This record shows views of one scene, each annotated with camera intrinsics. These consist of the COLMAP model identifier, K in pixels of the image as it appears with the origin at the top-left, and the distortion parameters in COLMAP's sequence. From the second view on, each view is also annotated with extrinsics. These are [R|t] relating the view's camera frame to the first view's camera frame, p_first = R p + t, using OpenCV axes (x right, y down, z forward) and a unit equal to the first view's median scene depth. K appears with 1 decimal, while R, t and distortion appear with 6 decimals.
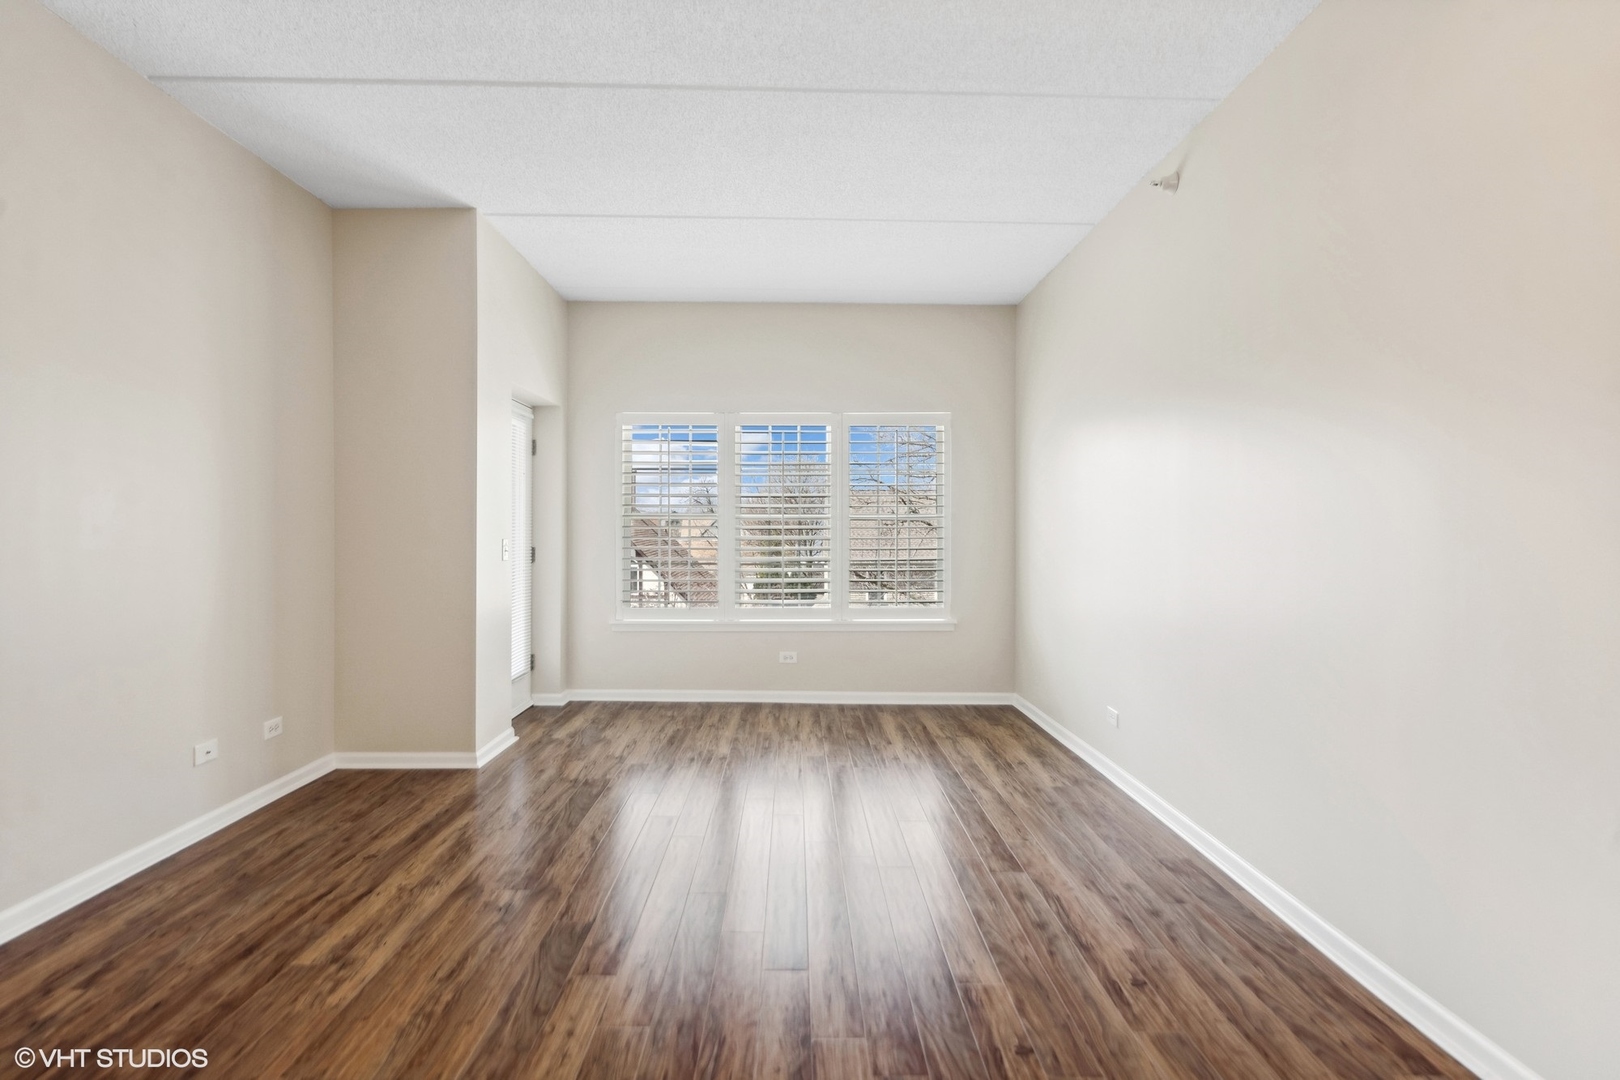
lens RADIAL K [[793.9, 0, 810.0], [0, 793.9, 540.0], [0, 0, 1]] dist [0.004878, -0.007252]
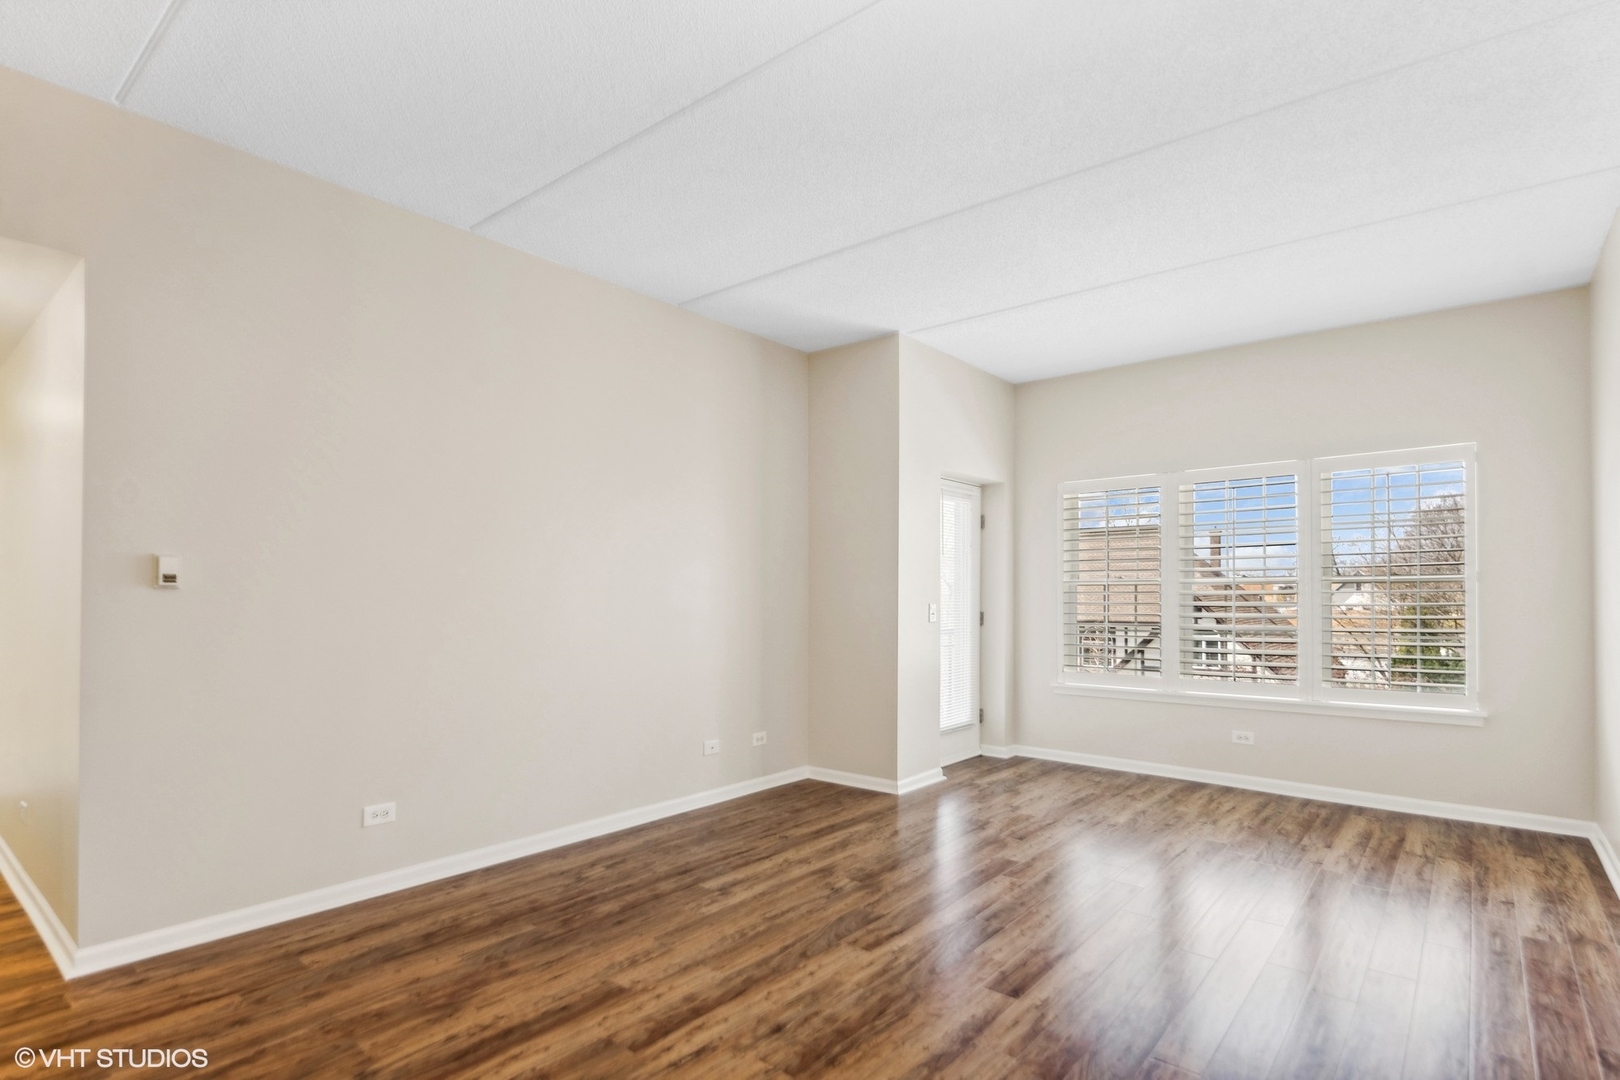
lens RADIAL K [[808.3, 0, 810.4], [0, 808.3, 589.0], [0, 0, 1]] dist [0.000458, -0.000794]
pose [[0.759057, -0.009863, -0.650950, 0.325545], [-0.005157, 0.999763, -0.021162, 0.003532], [0.651004, 0.019419, 0.758826, -0.022446]]
